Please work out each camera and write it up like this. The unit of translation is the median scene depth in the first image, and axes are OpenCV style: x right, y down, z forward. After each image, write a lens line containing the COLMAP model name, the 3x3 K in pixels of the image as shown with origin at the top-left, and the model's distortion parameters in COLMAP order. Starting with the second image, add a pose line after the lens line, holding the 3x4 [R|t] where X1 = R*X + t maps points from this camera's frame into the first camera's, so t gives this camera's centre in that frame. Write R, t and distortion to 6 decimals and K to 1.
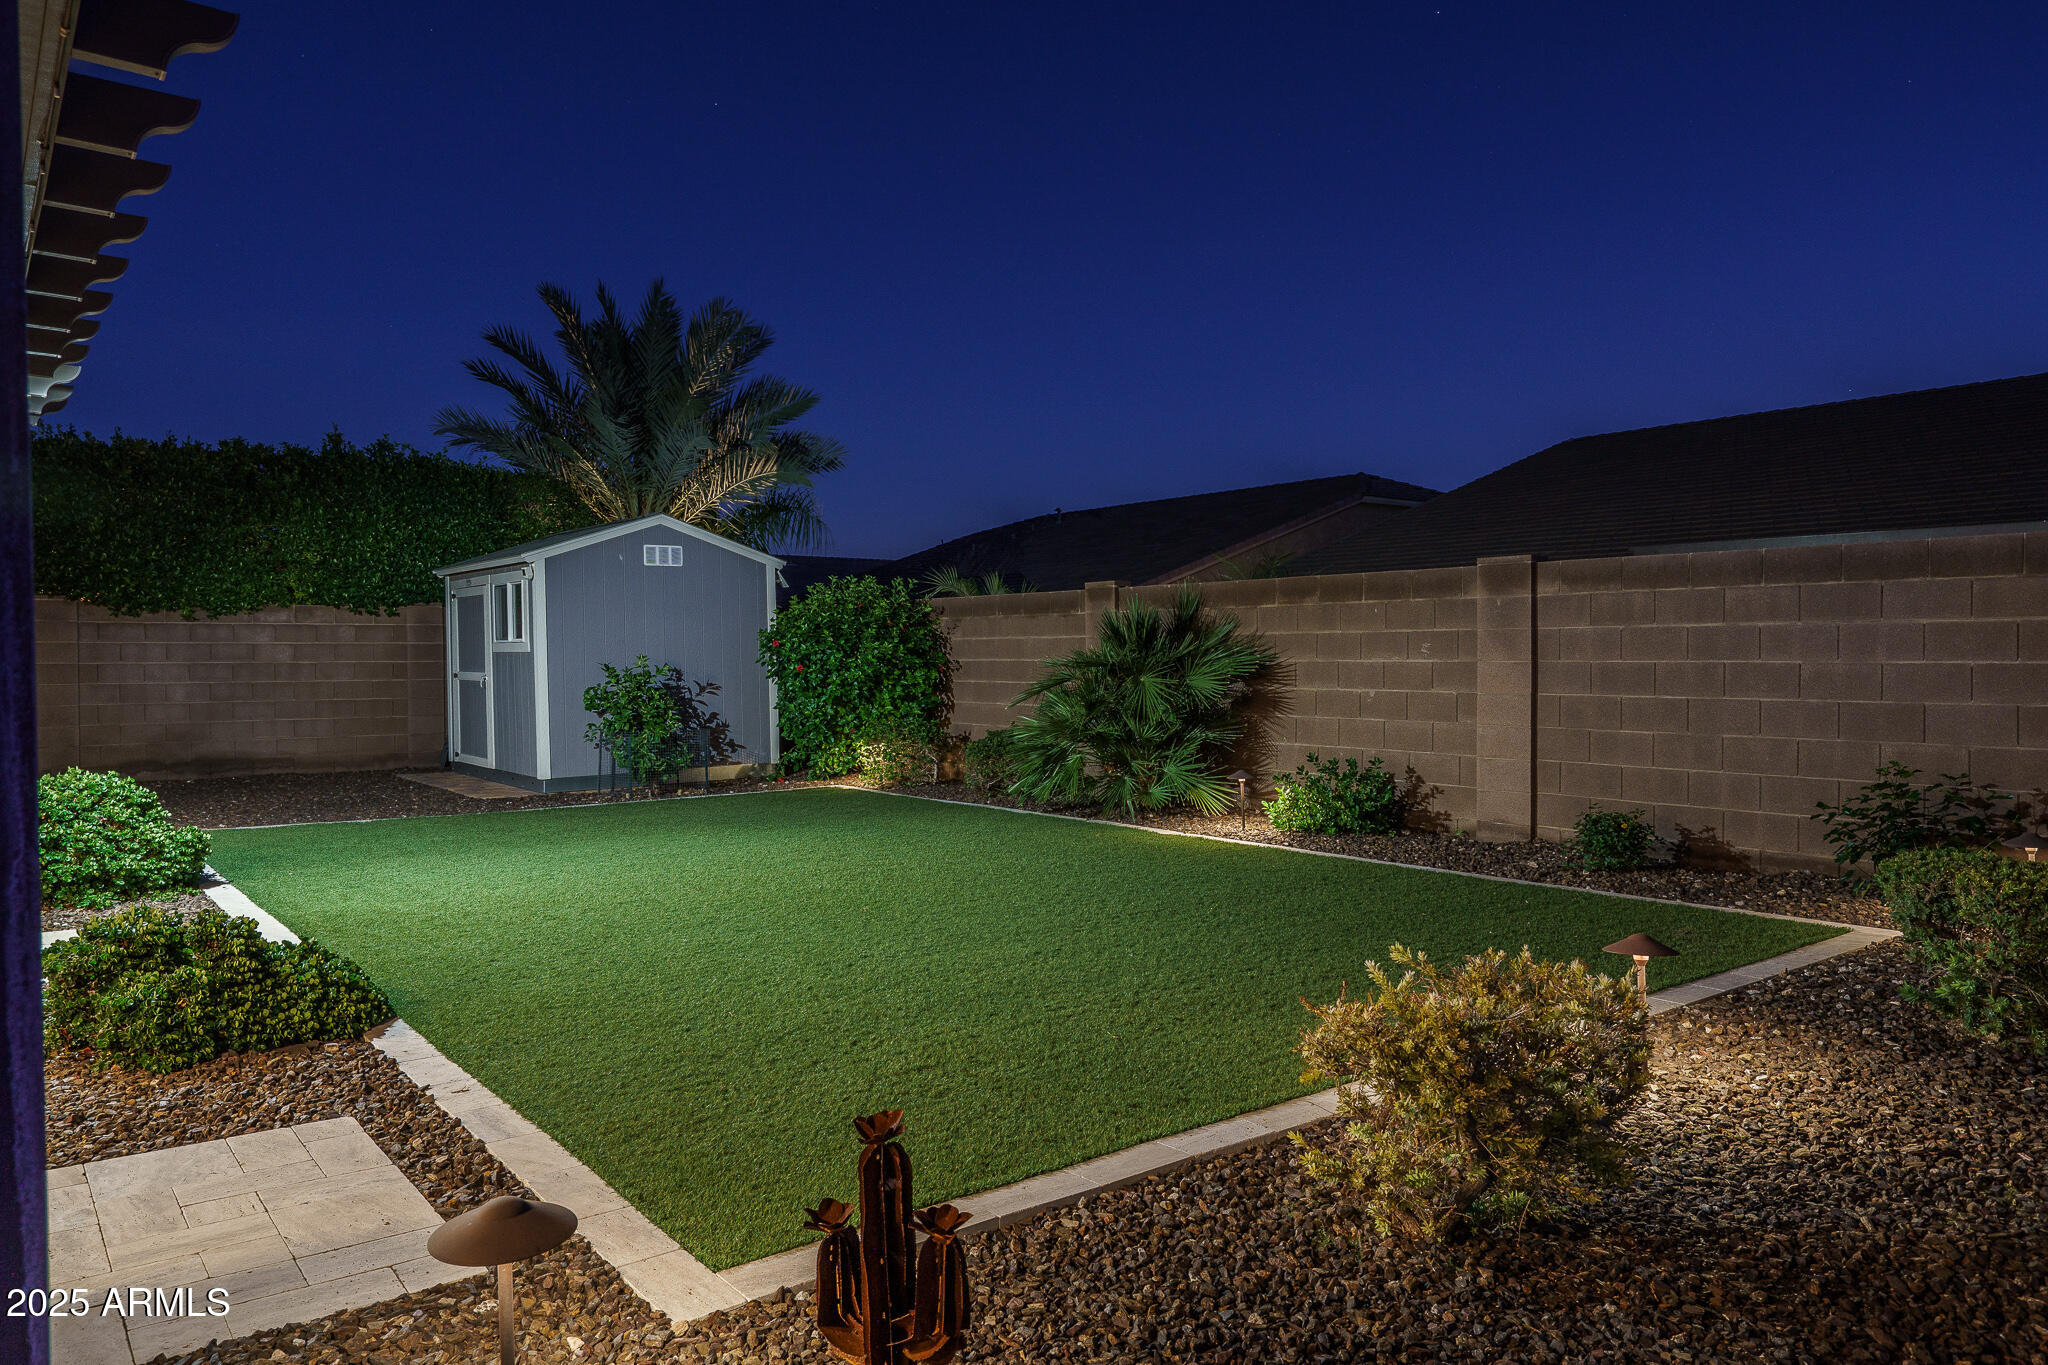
lens RADIAL K [[1386.8, 0, 1012.2], [0, 1386.8, 683.9], [0, 0, 1]] dist [0.006273, 0.001754]
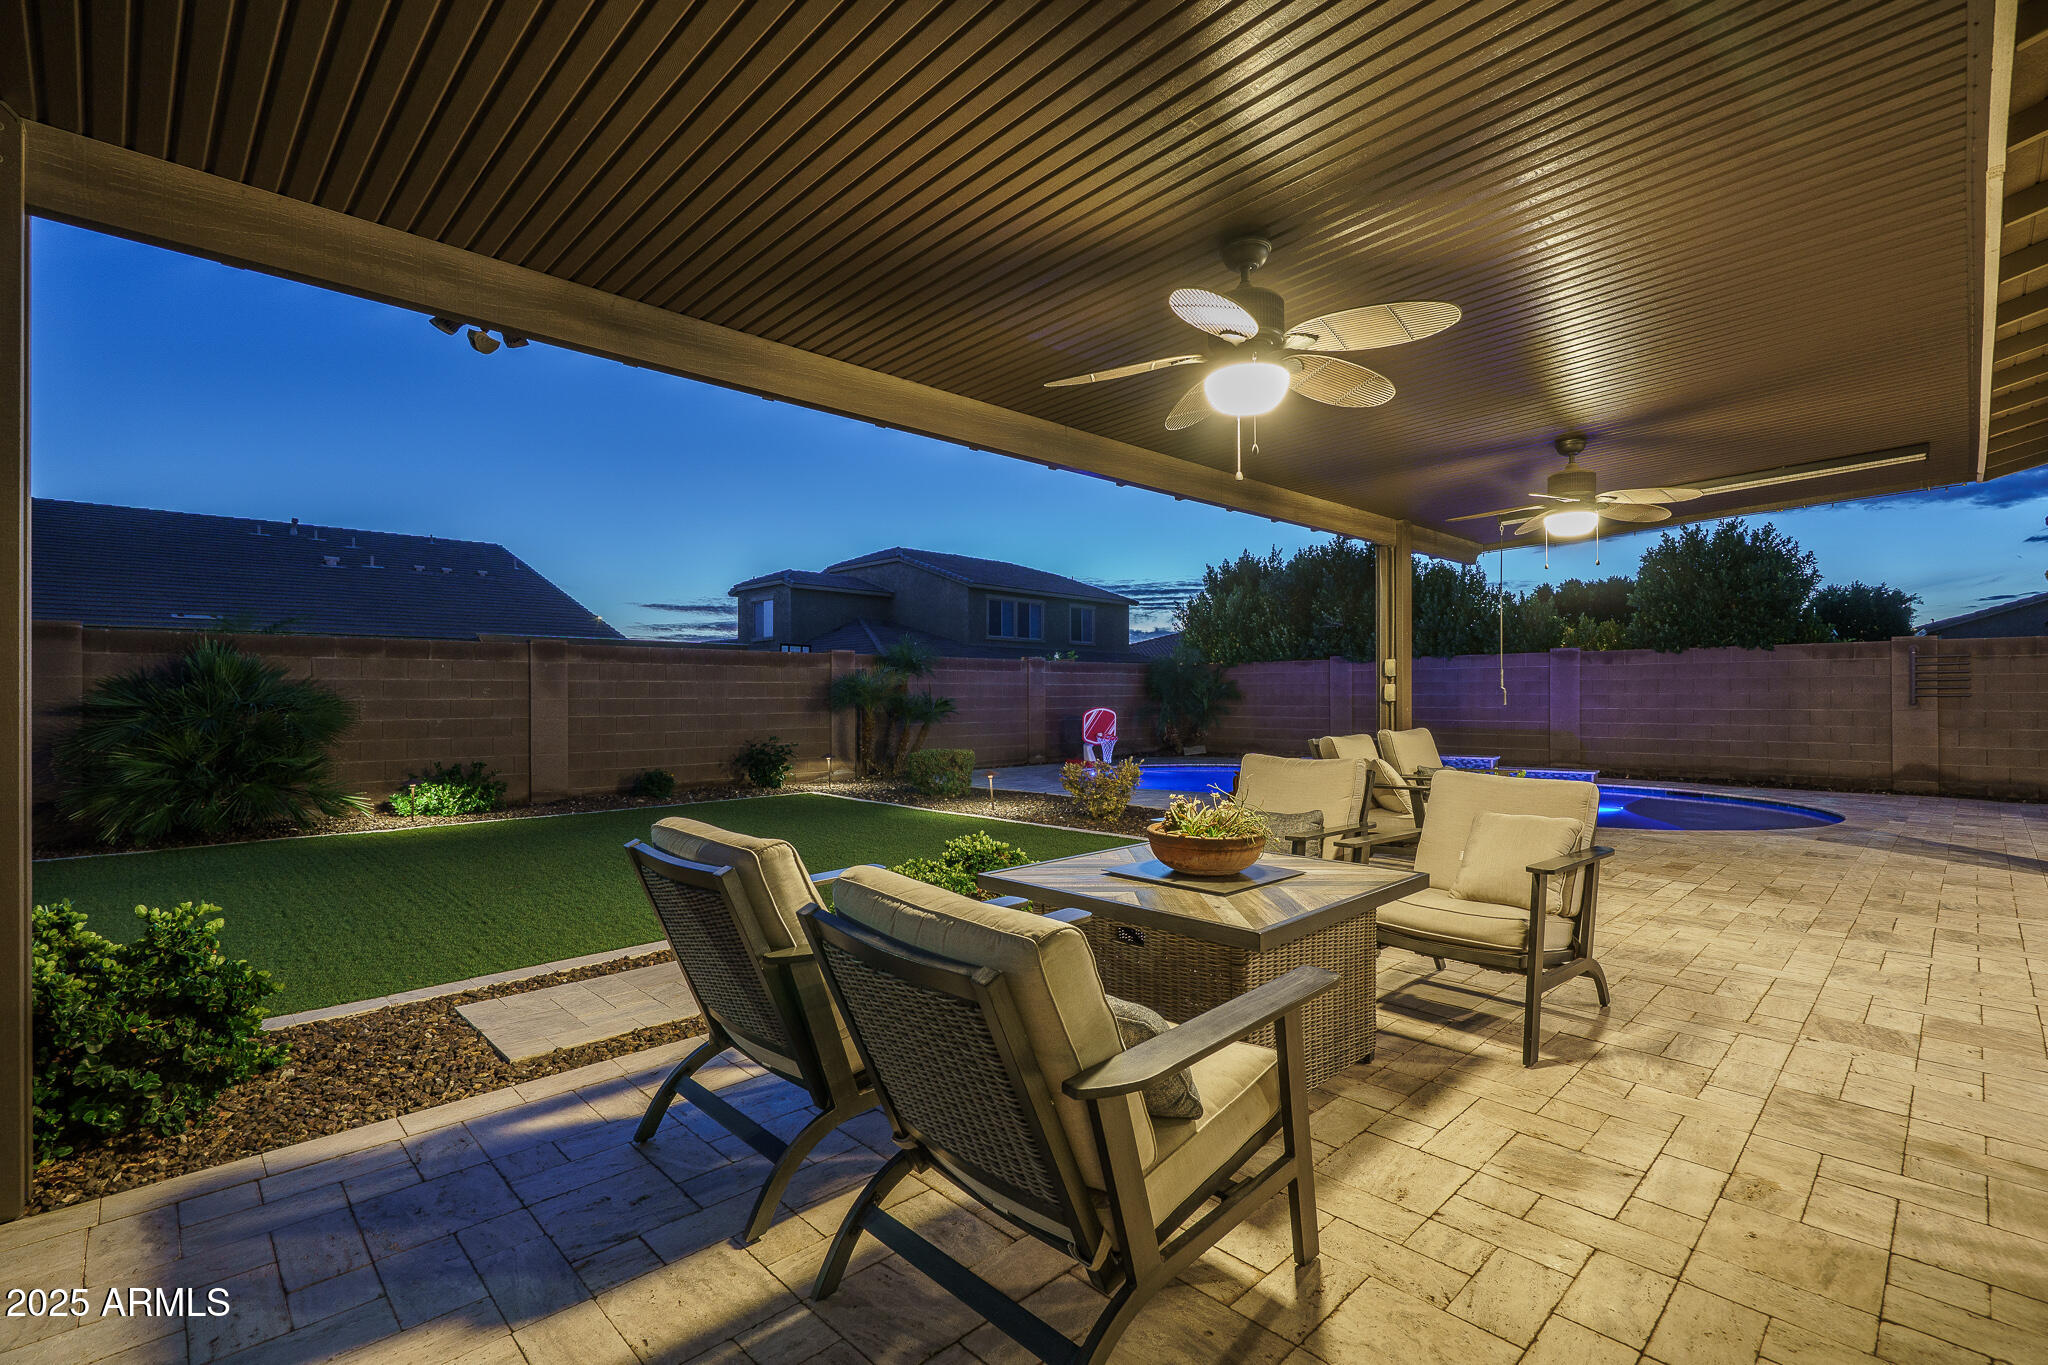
lens RADIAL K [[921.7, 0, 1016.4], [0, 921.7, 686.7], [0, 0, 1]] dist [-0.005038, 0.001177]
pose [[-0.110415, 0.013762, 0.993790, -0.598866], [0.025240, 0.999620, -0.011038, -0.002862], [-0.993565, 0.023864, -0.110721, 0.366650]]
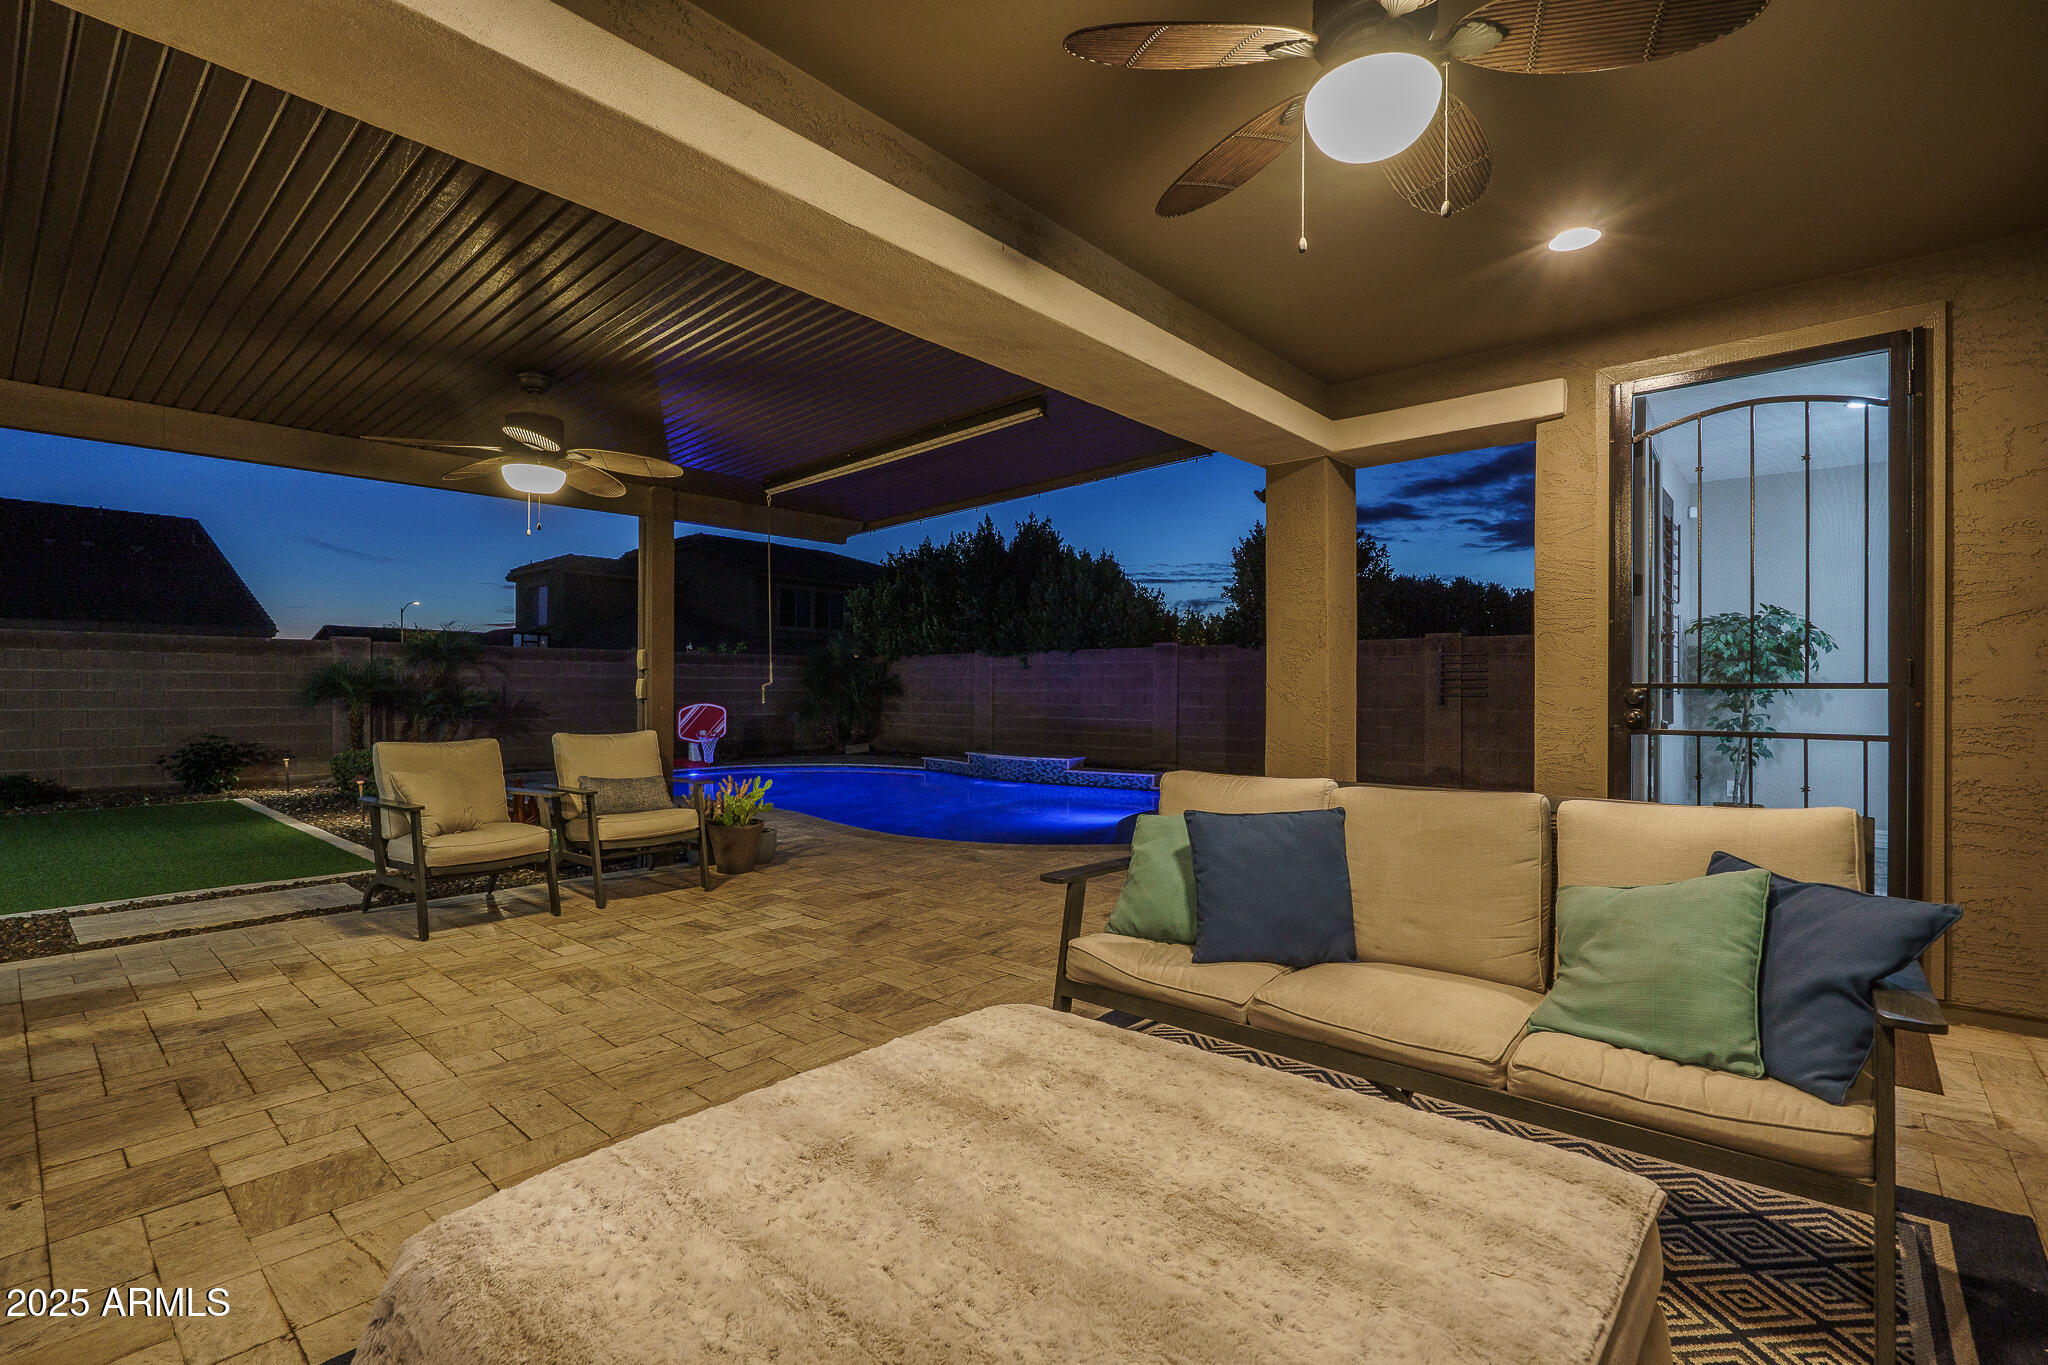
lens RADIAL K [[921.7, 0, 1016.4], [0, 921.7, 686.7], [0, 0, 1]] dist [-0.005038, 0.001177]
pose [[-0.191283, 0.005860, 0.981517, -0.574517], [0.018957, 0.999818, -0.002275, 0.003958], [-0.981352, 0.018172, -0.191359, -0.019461]]
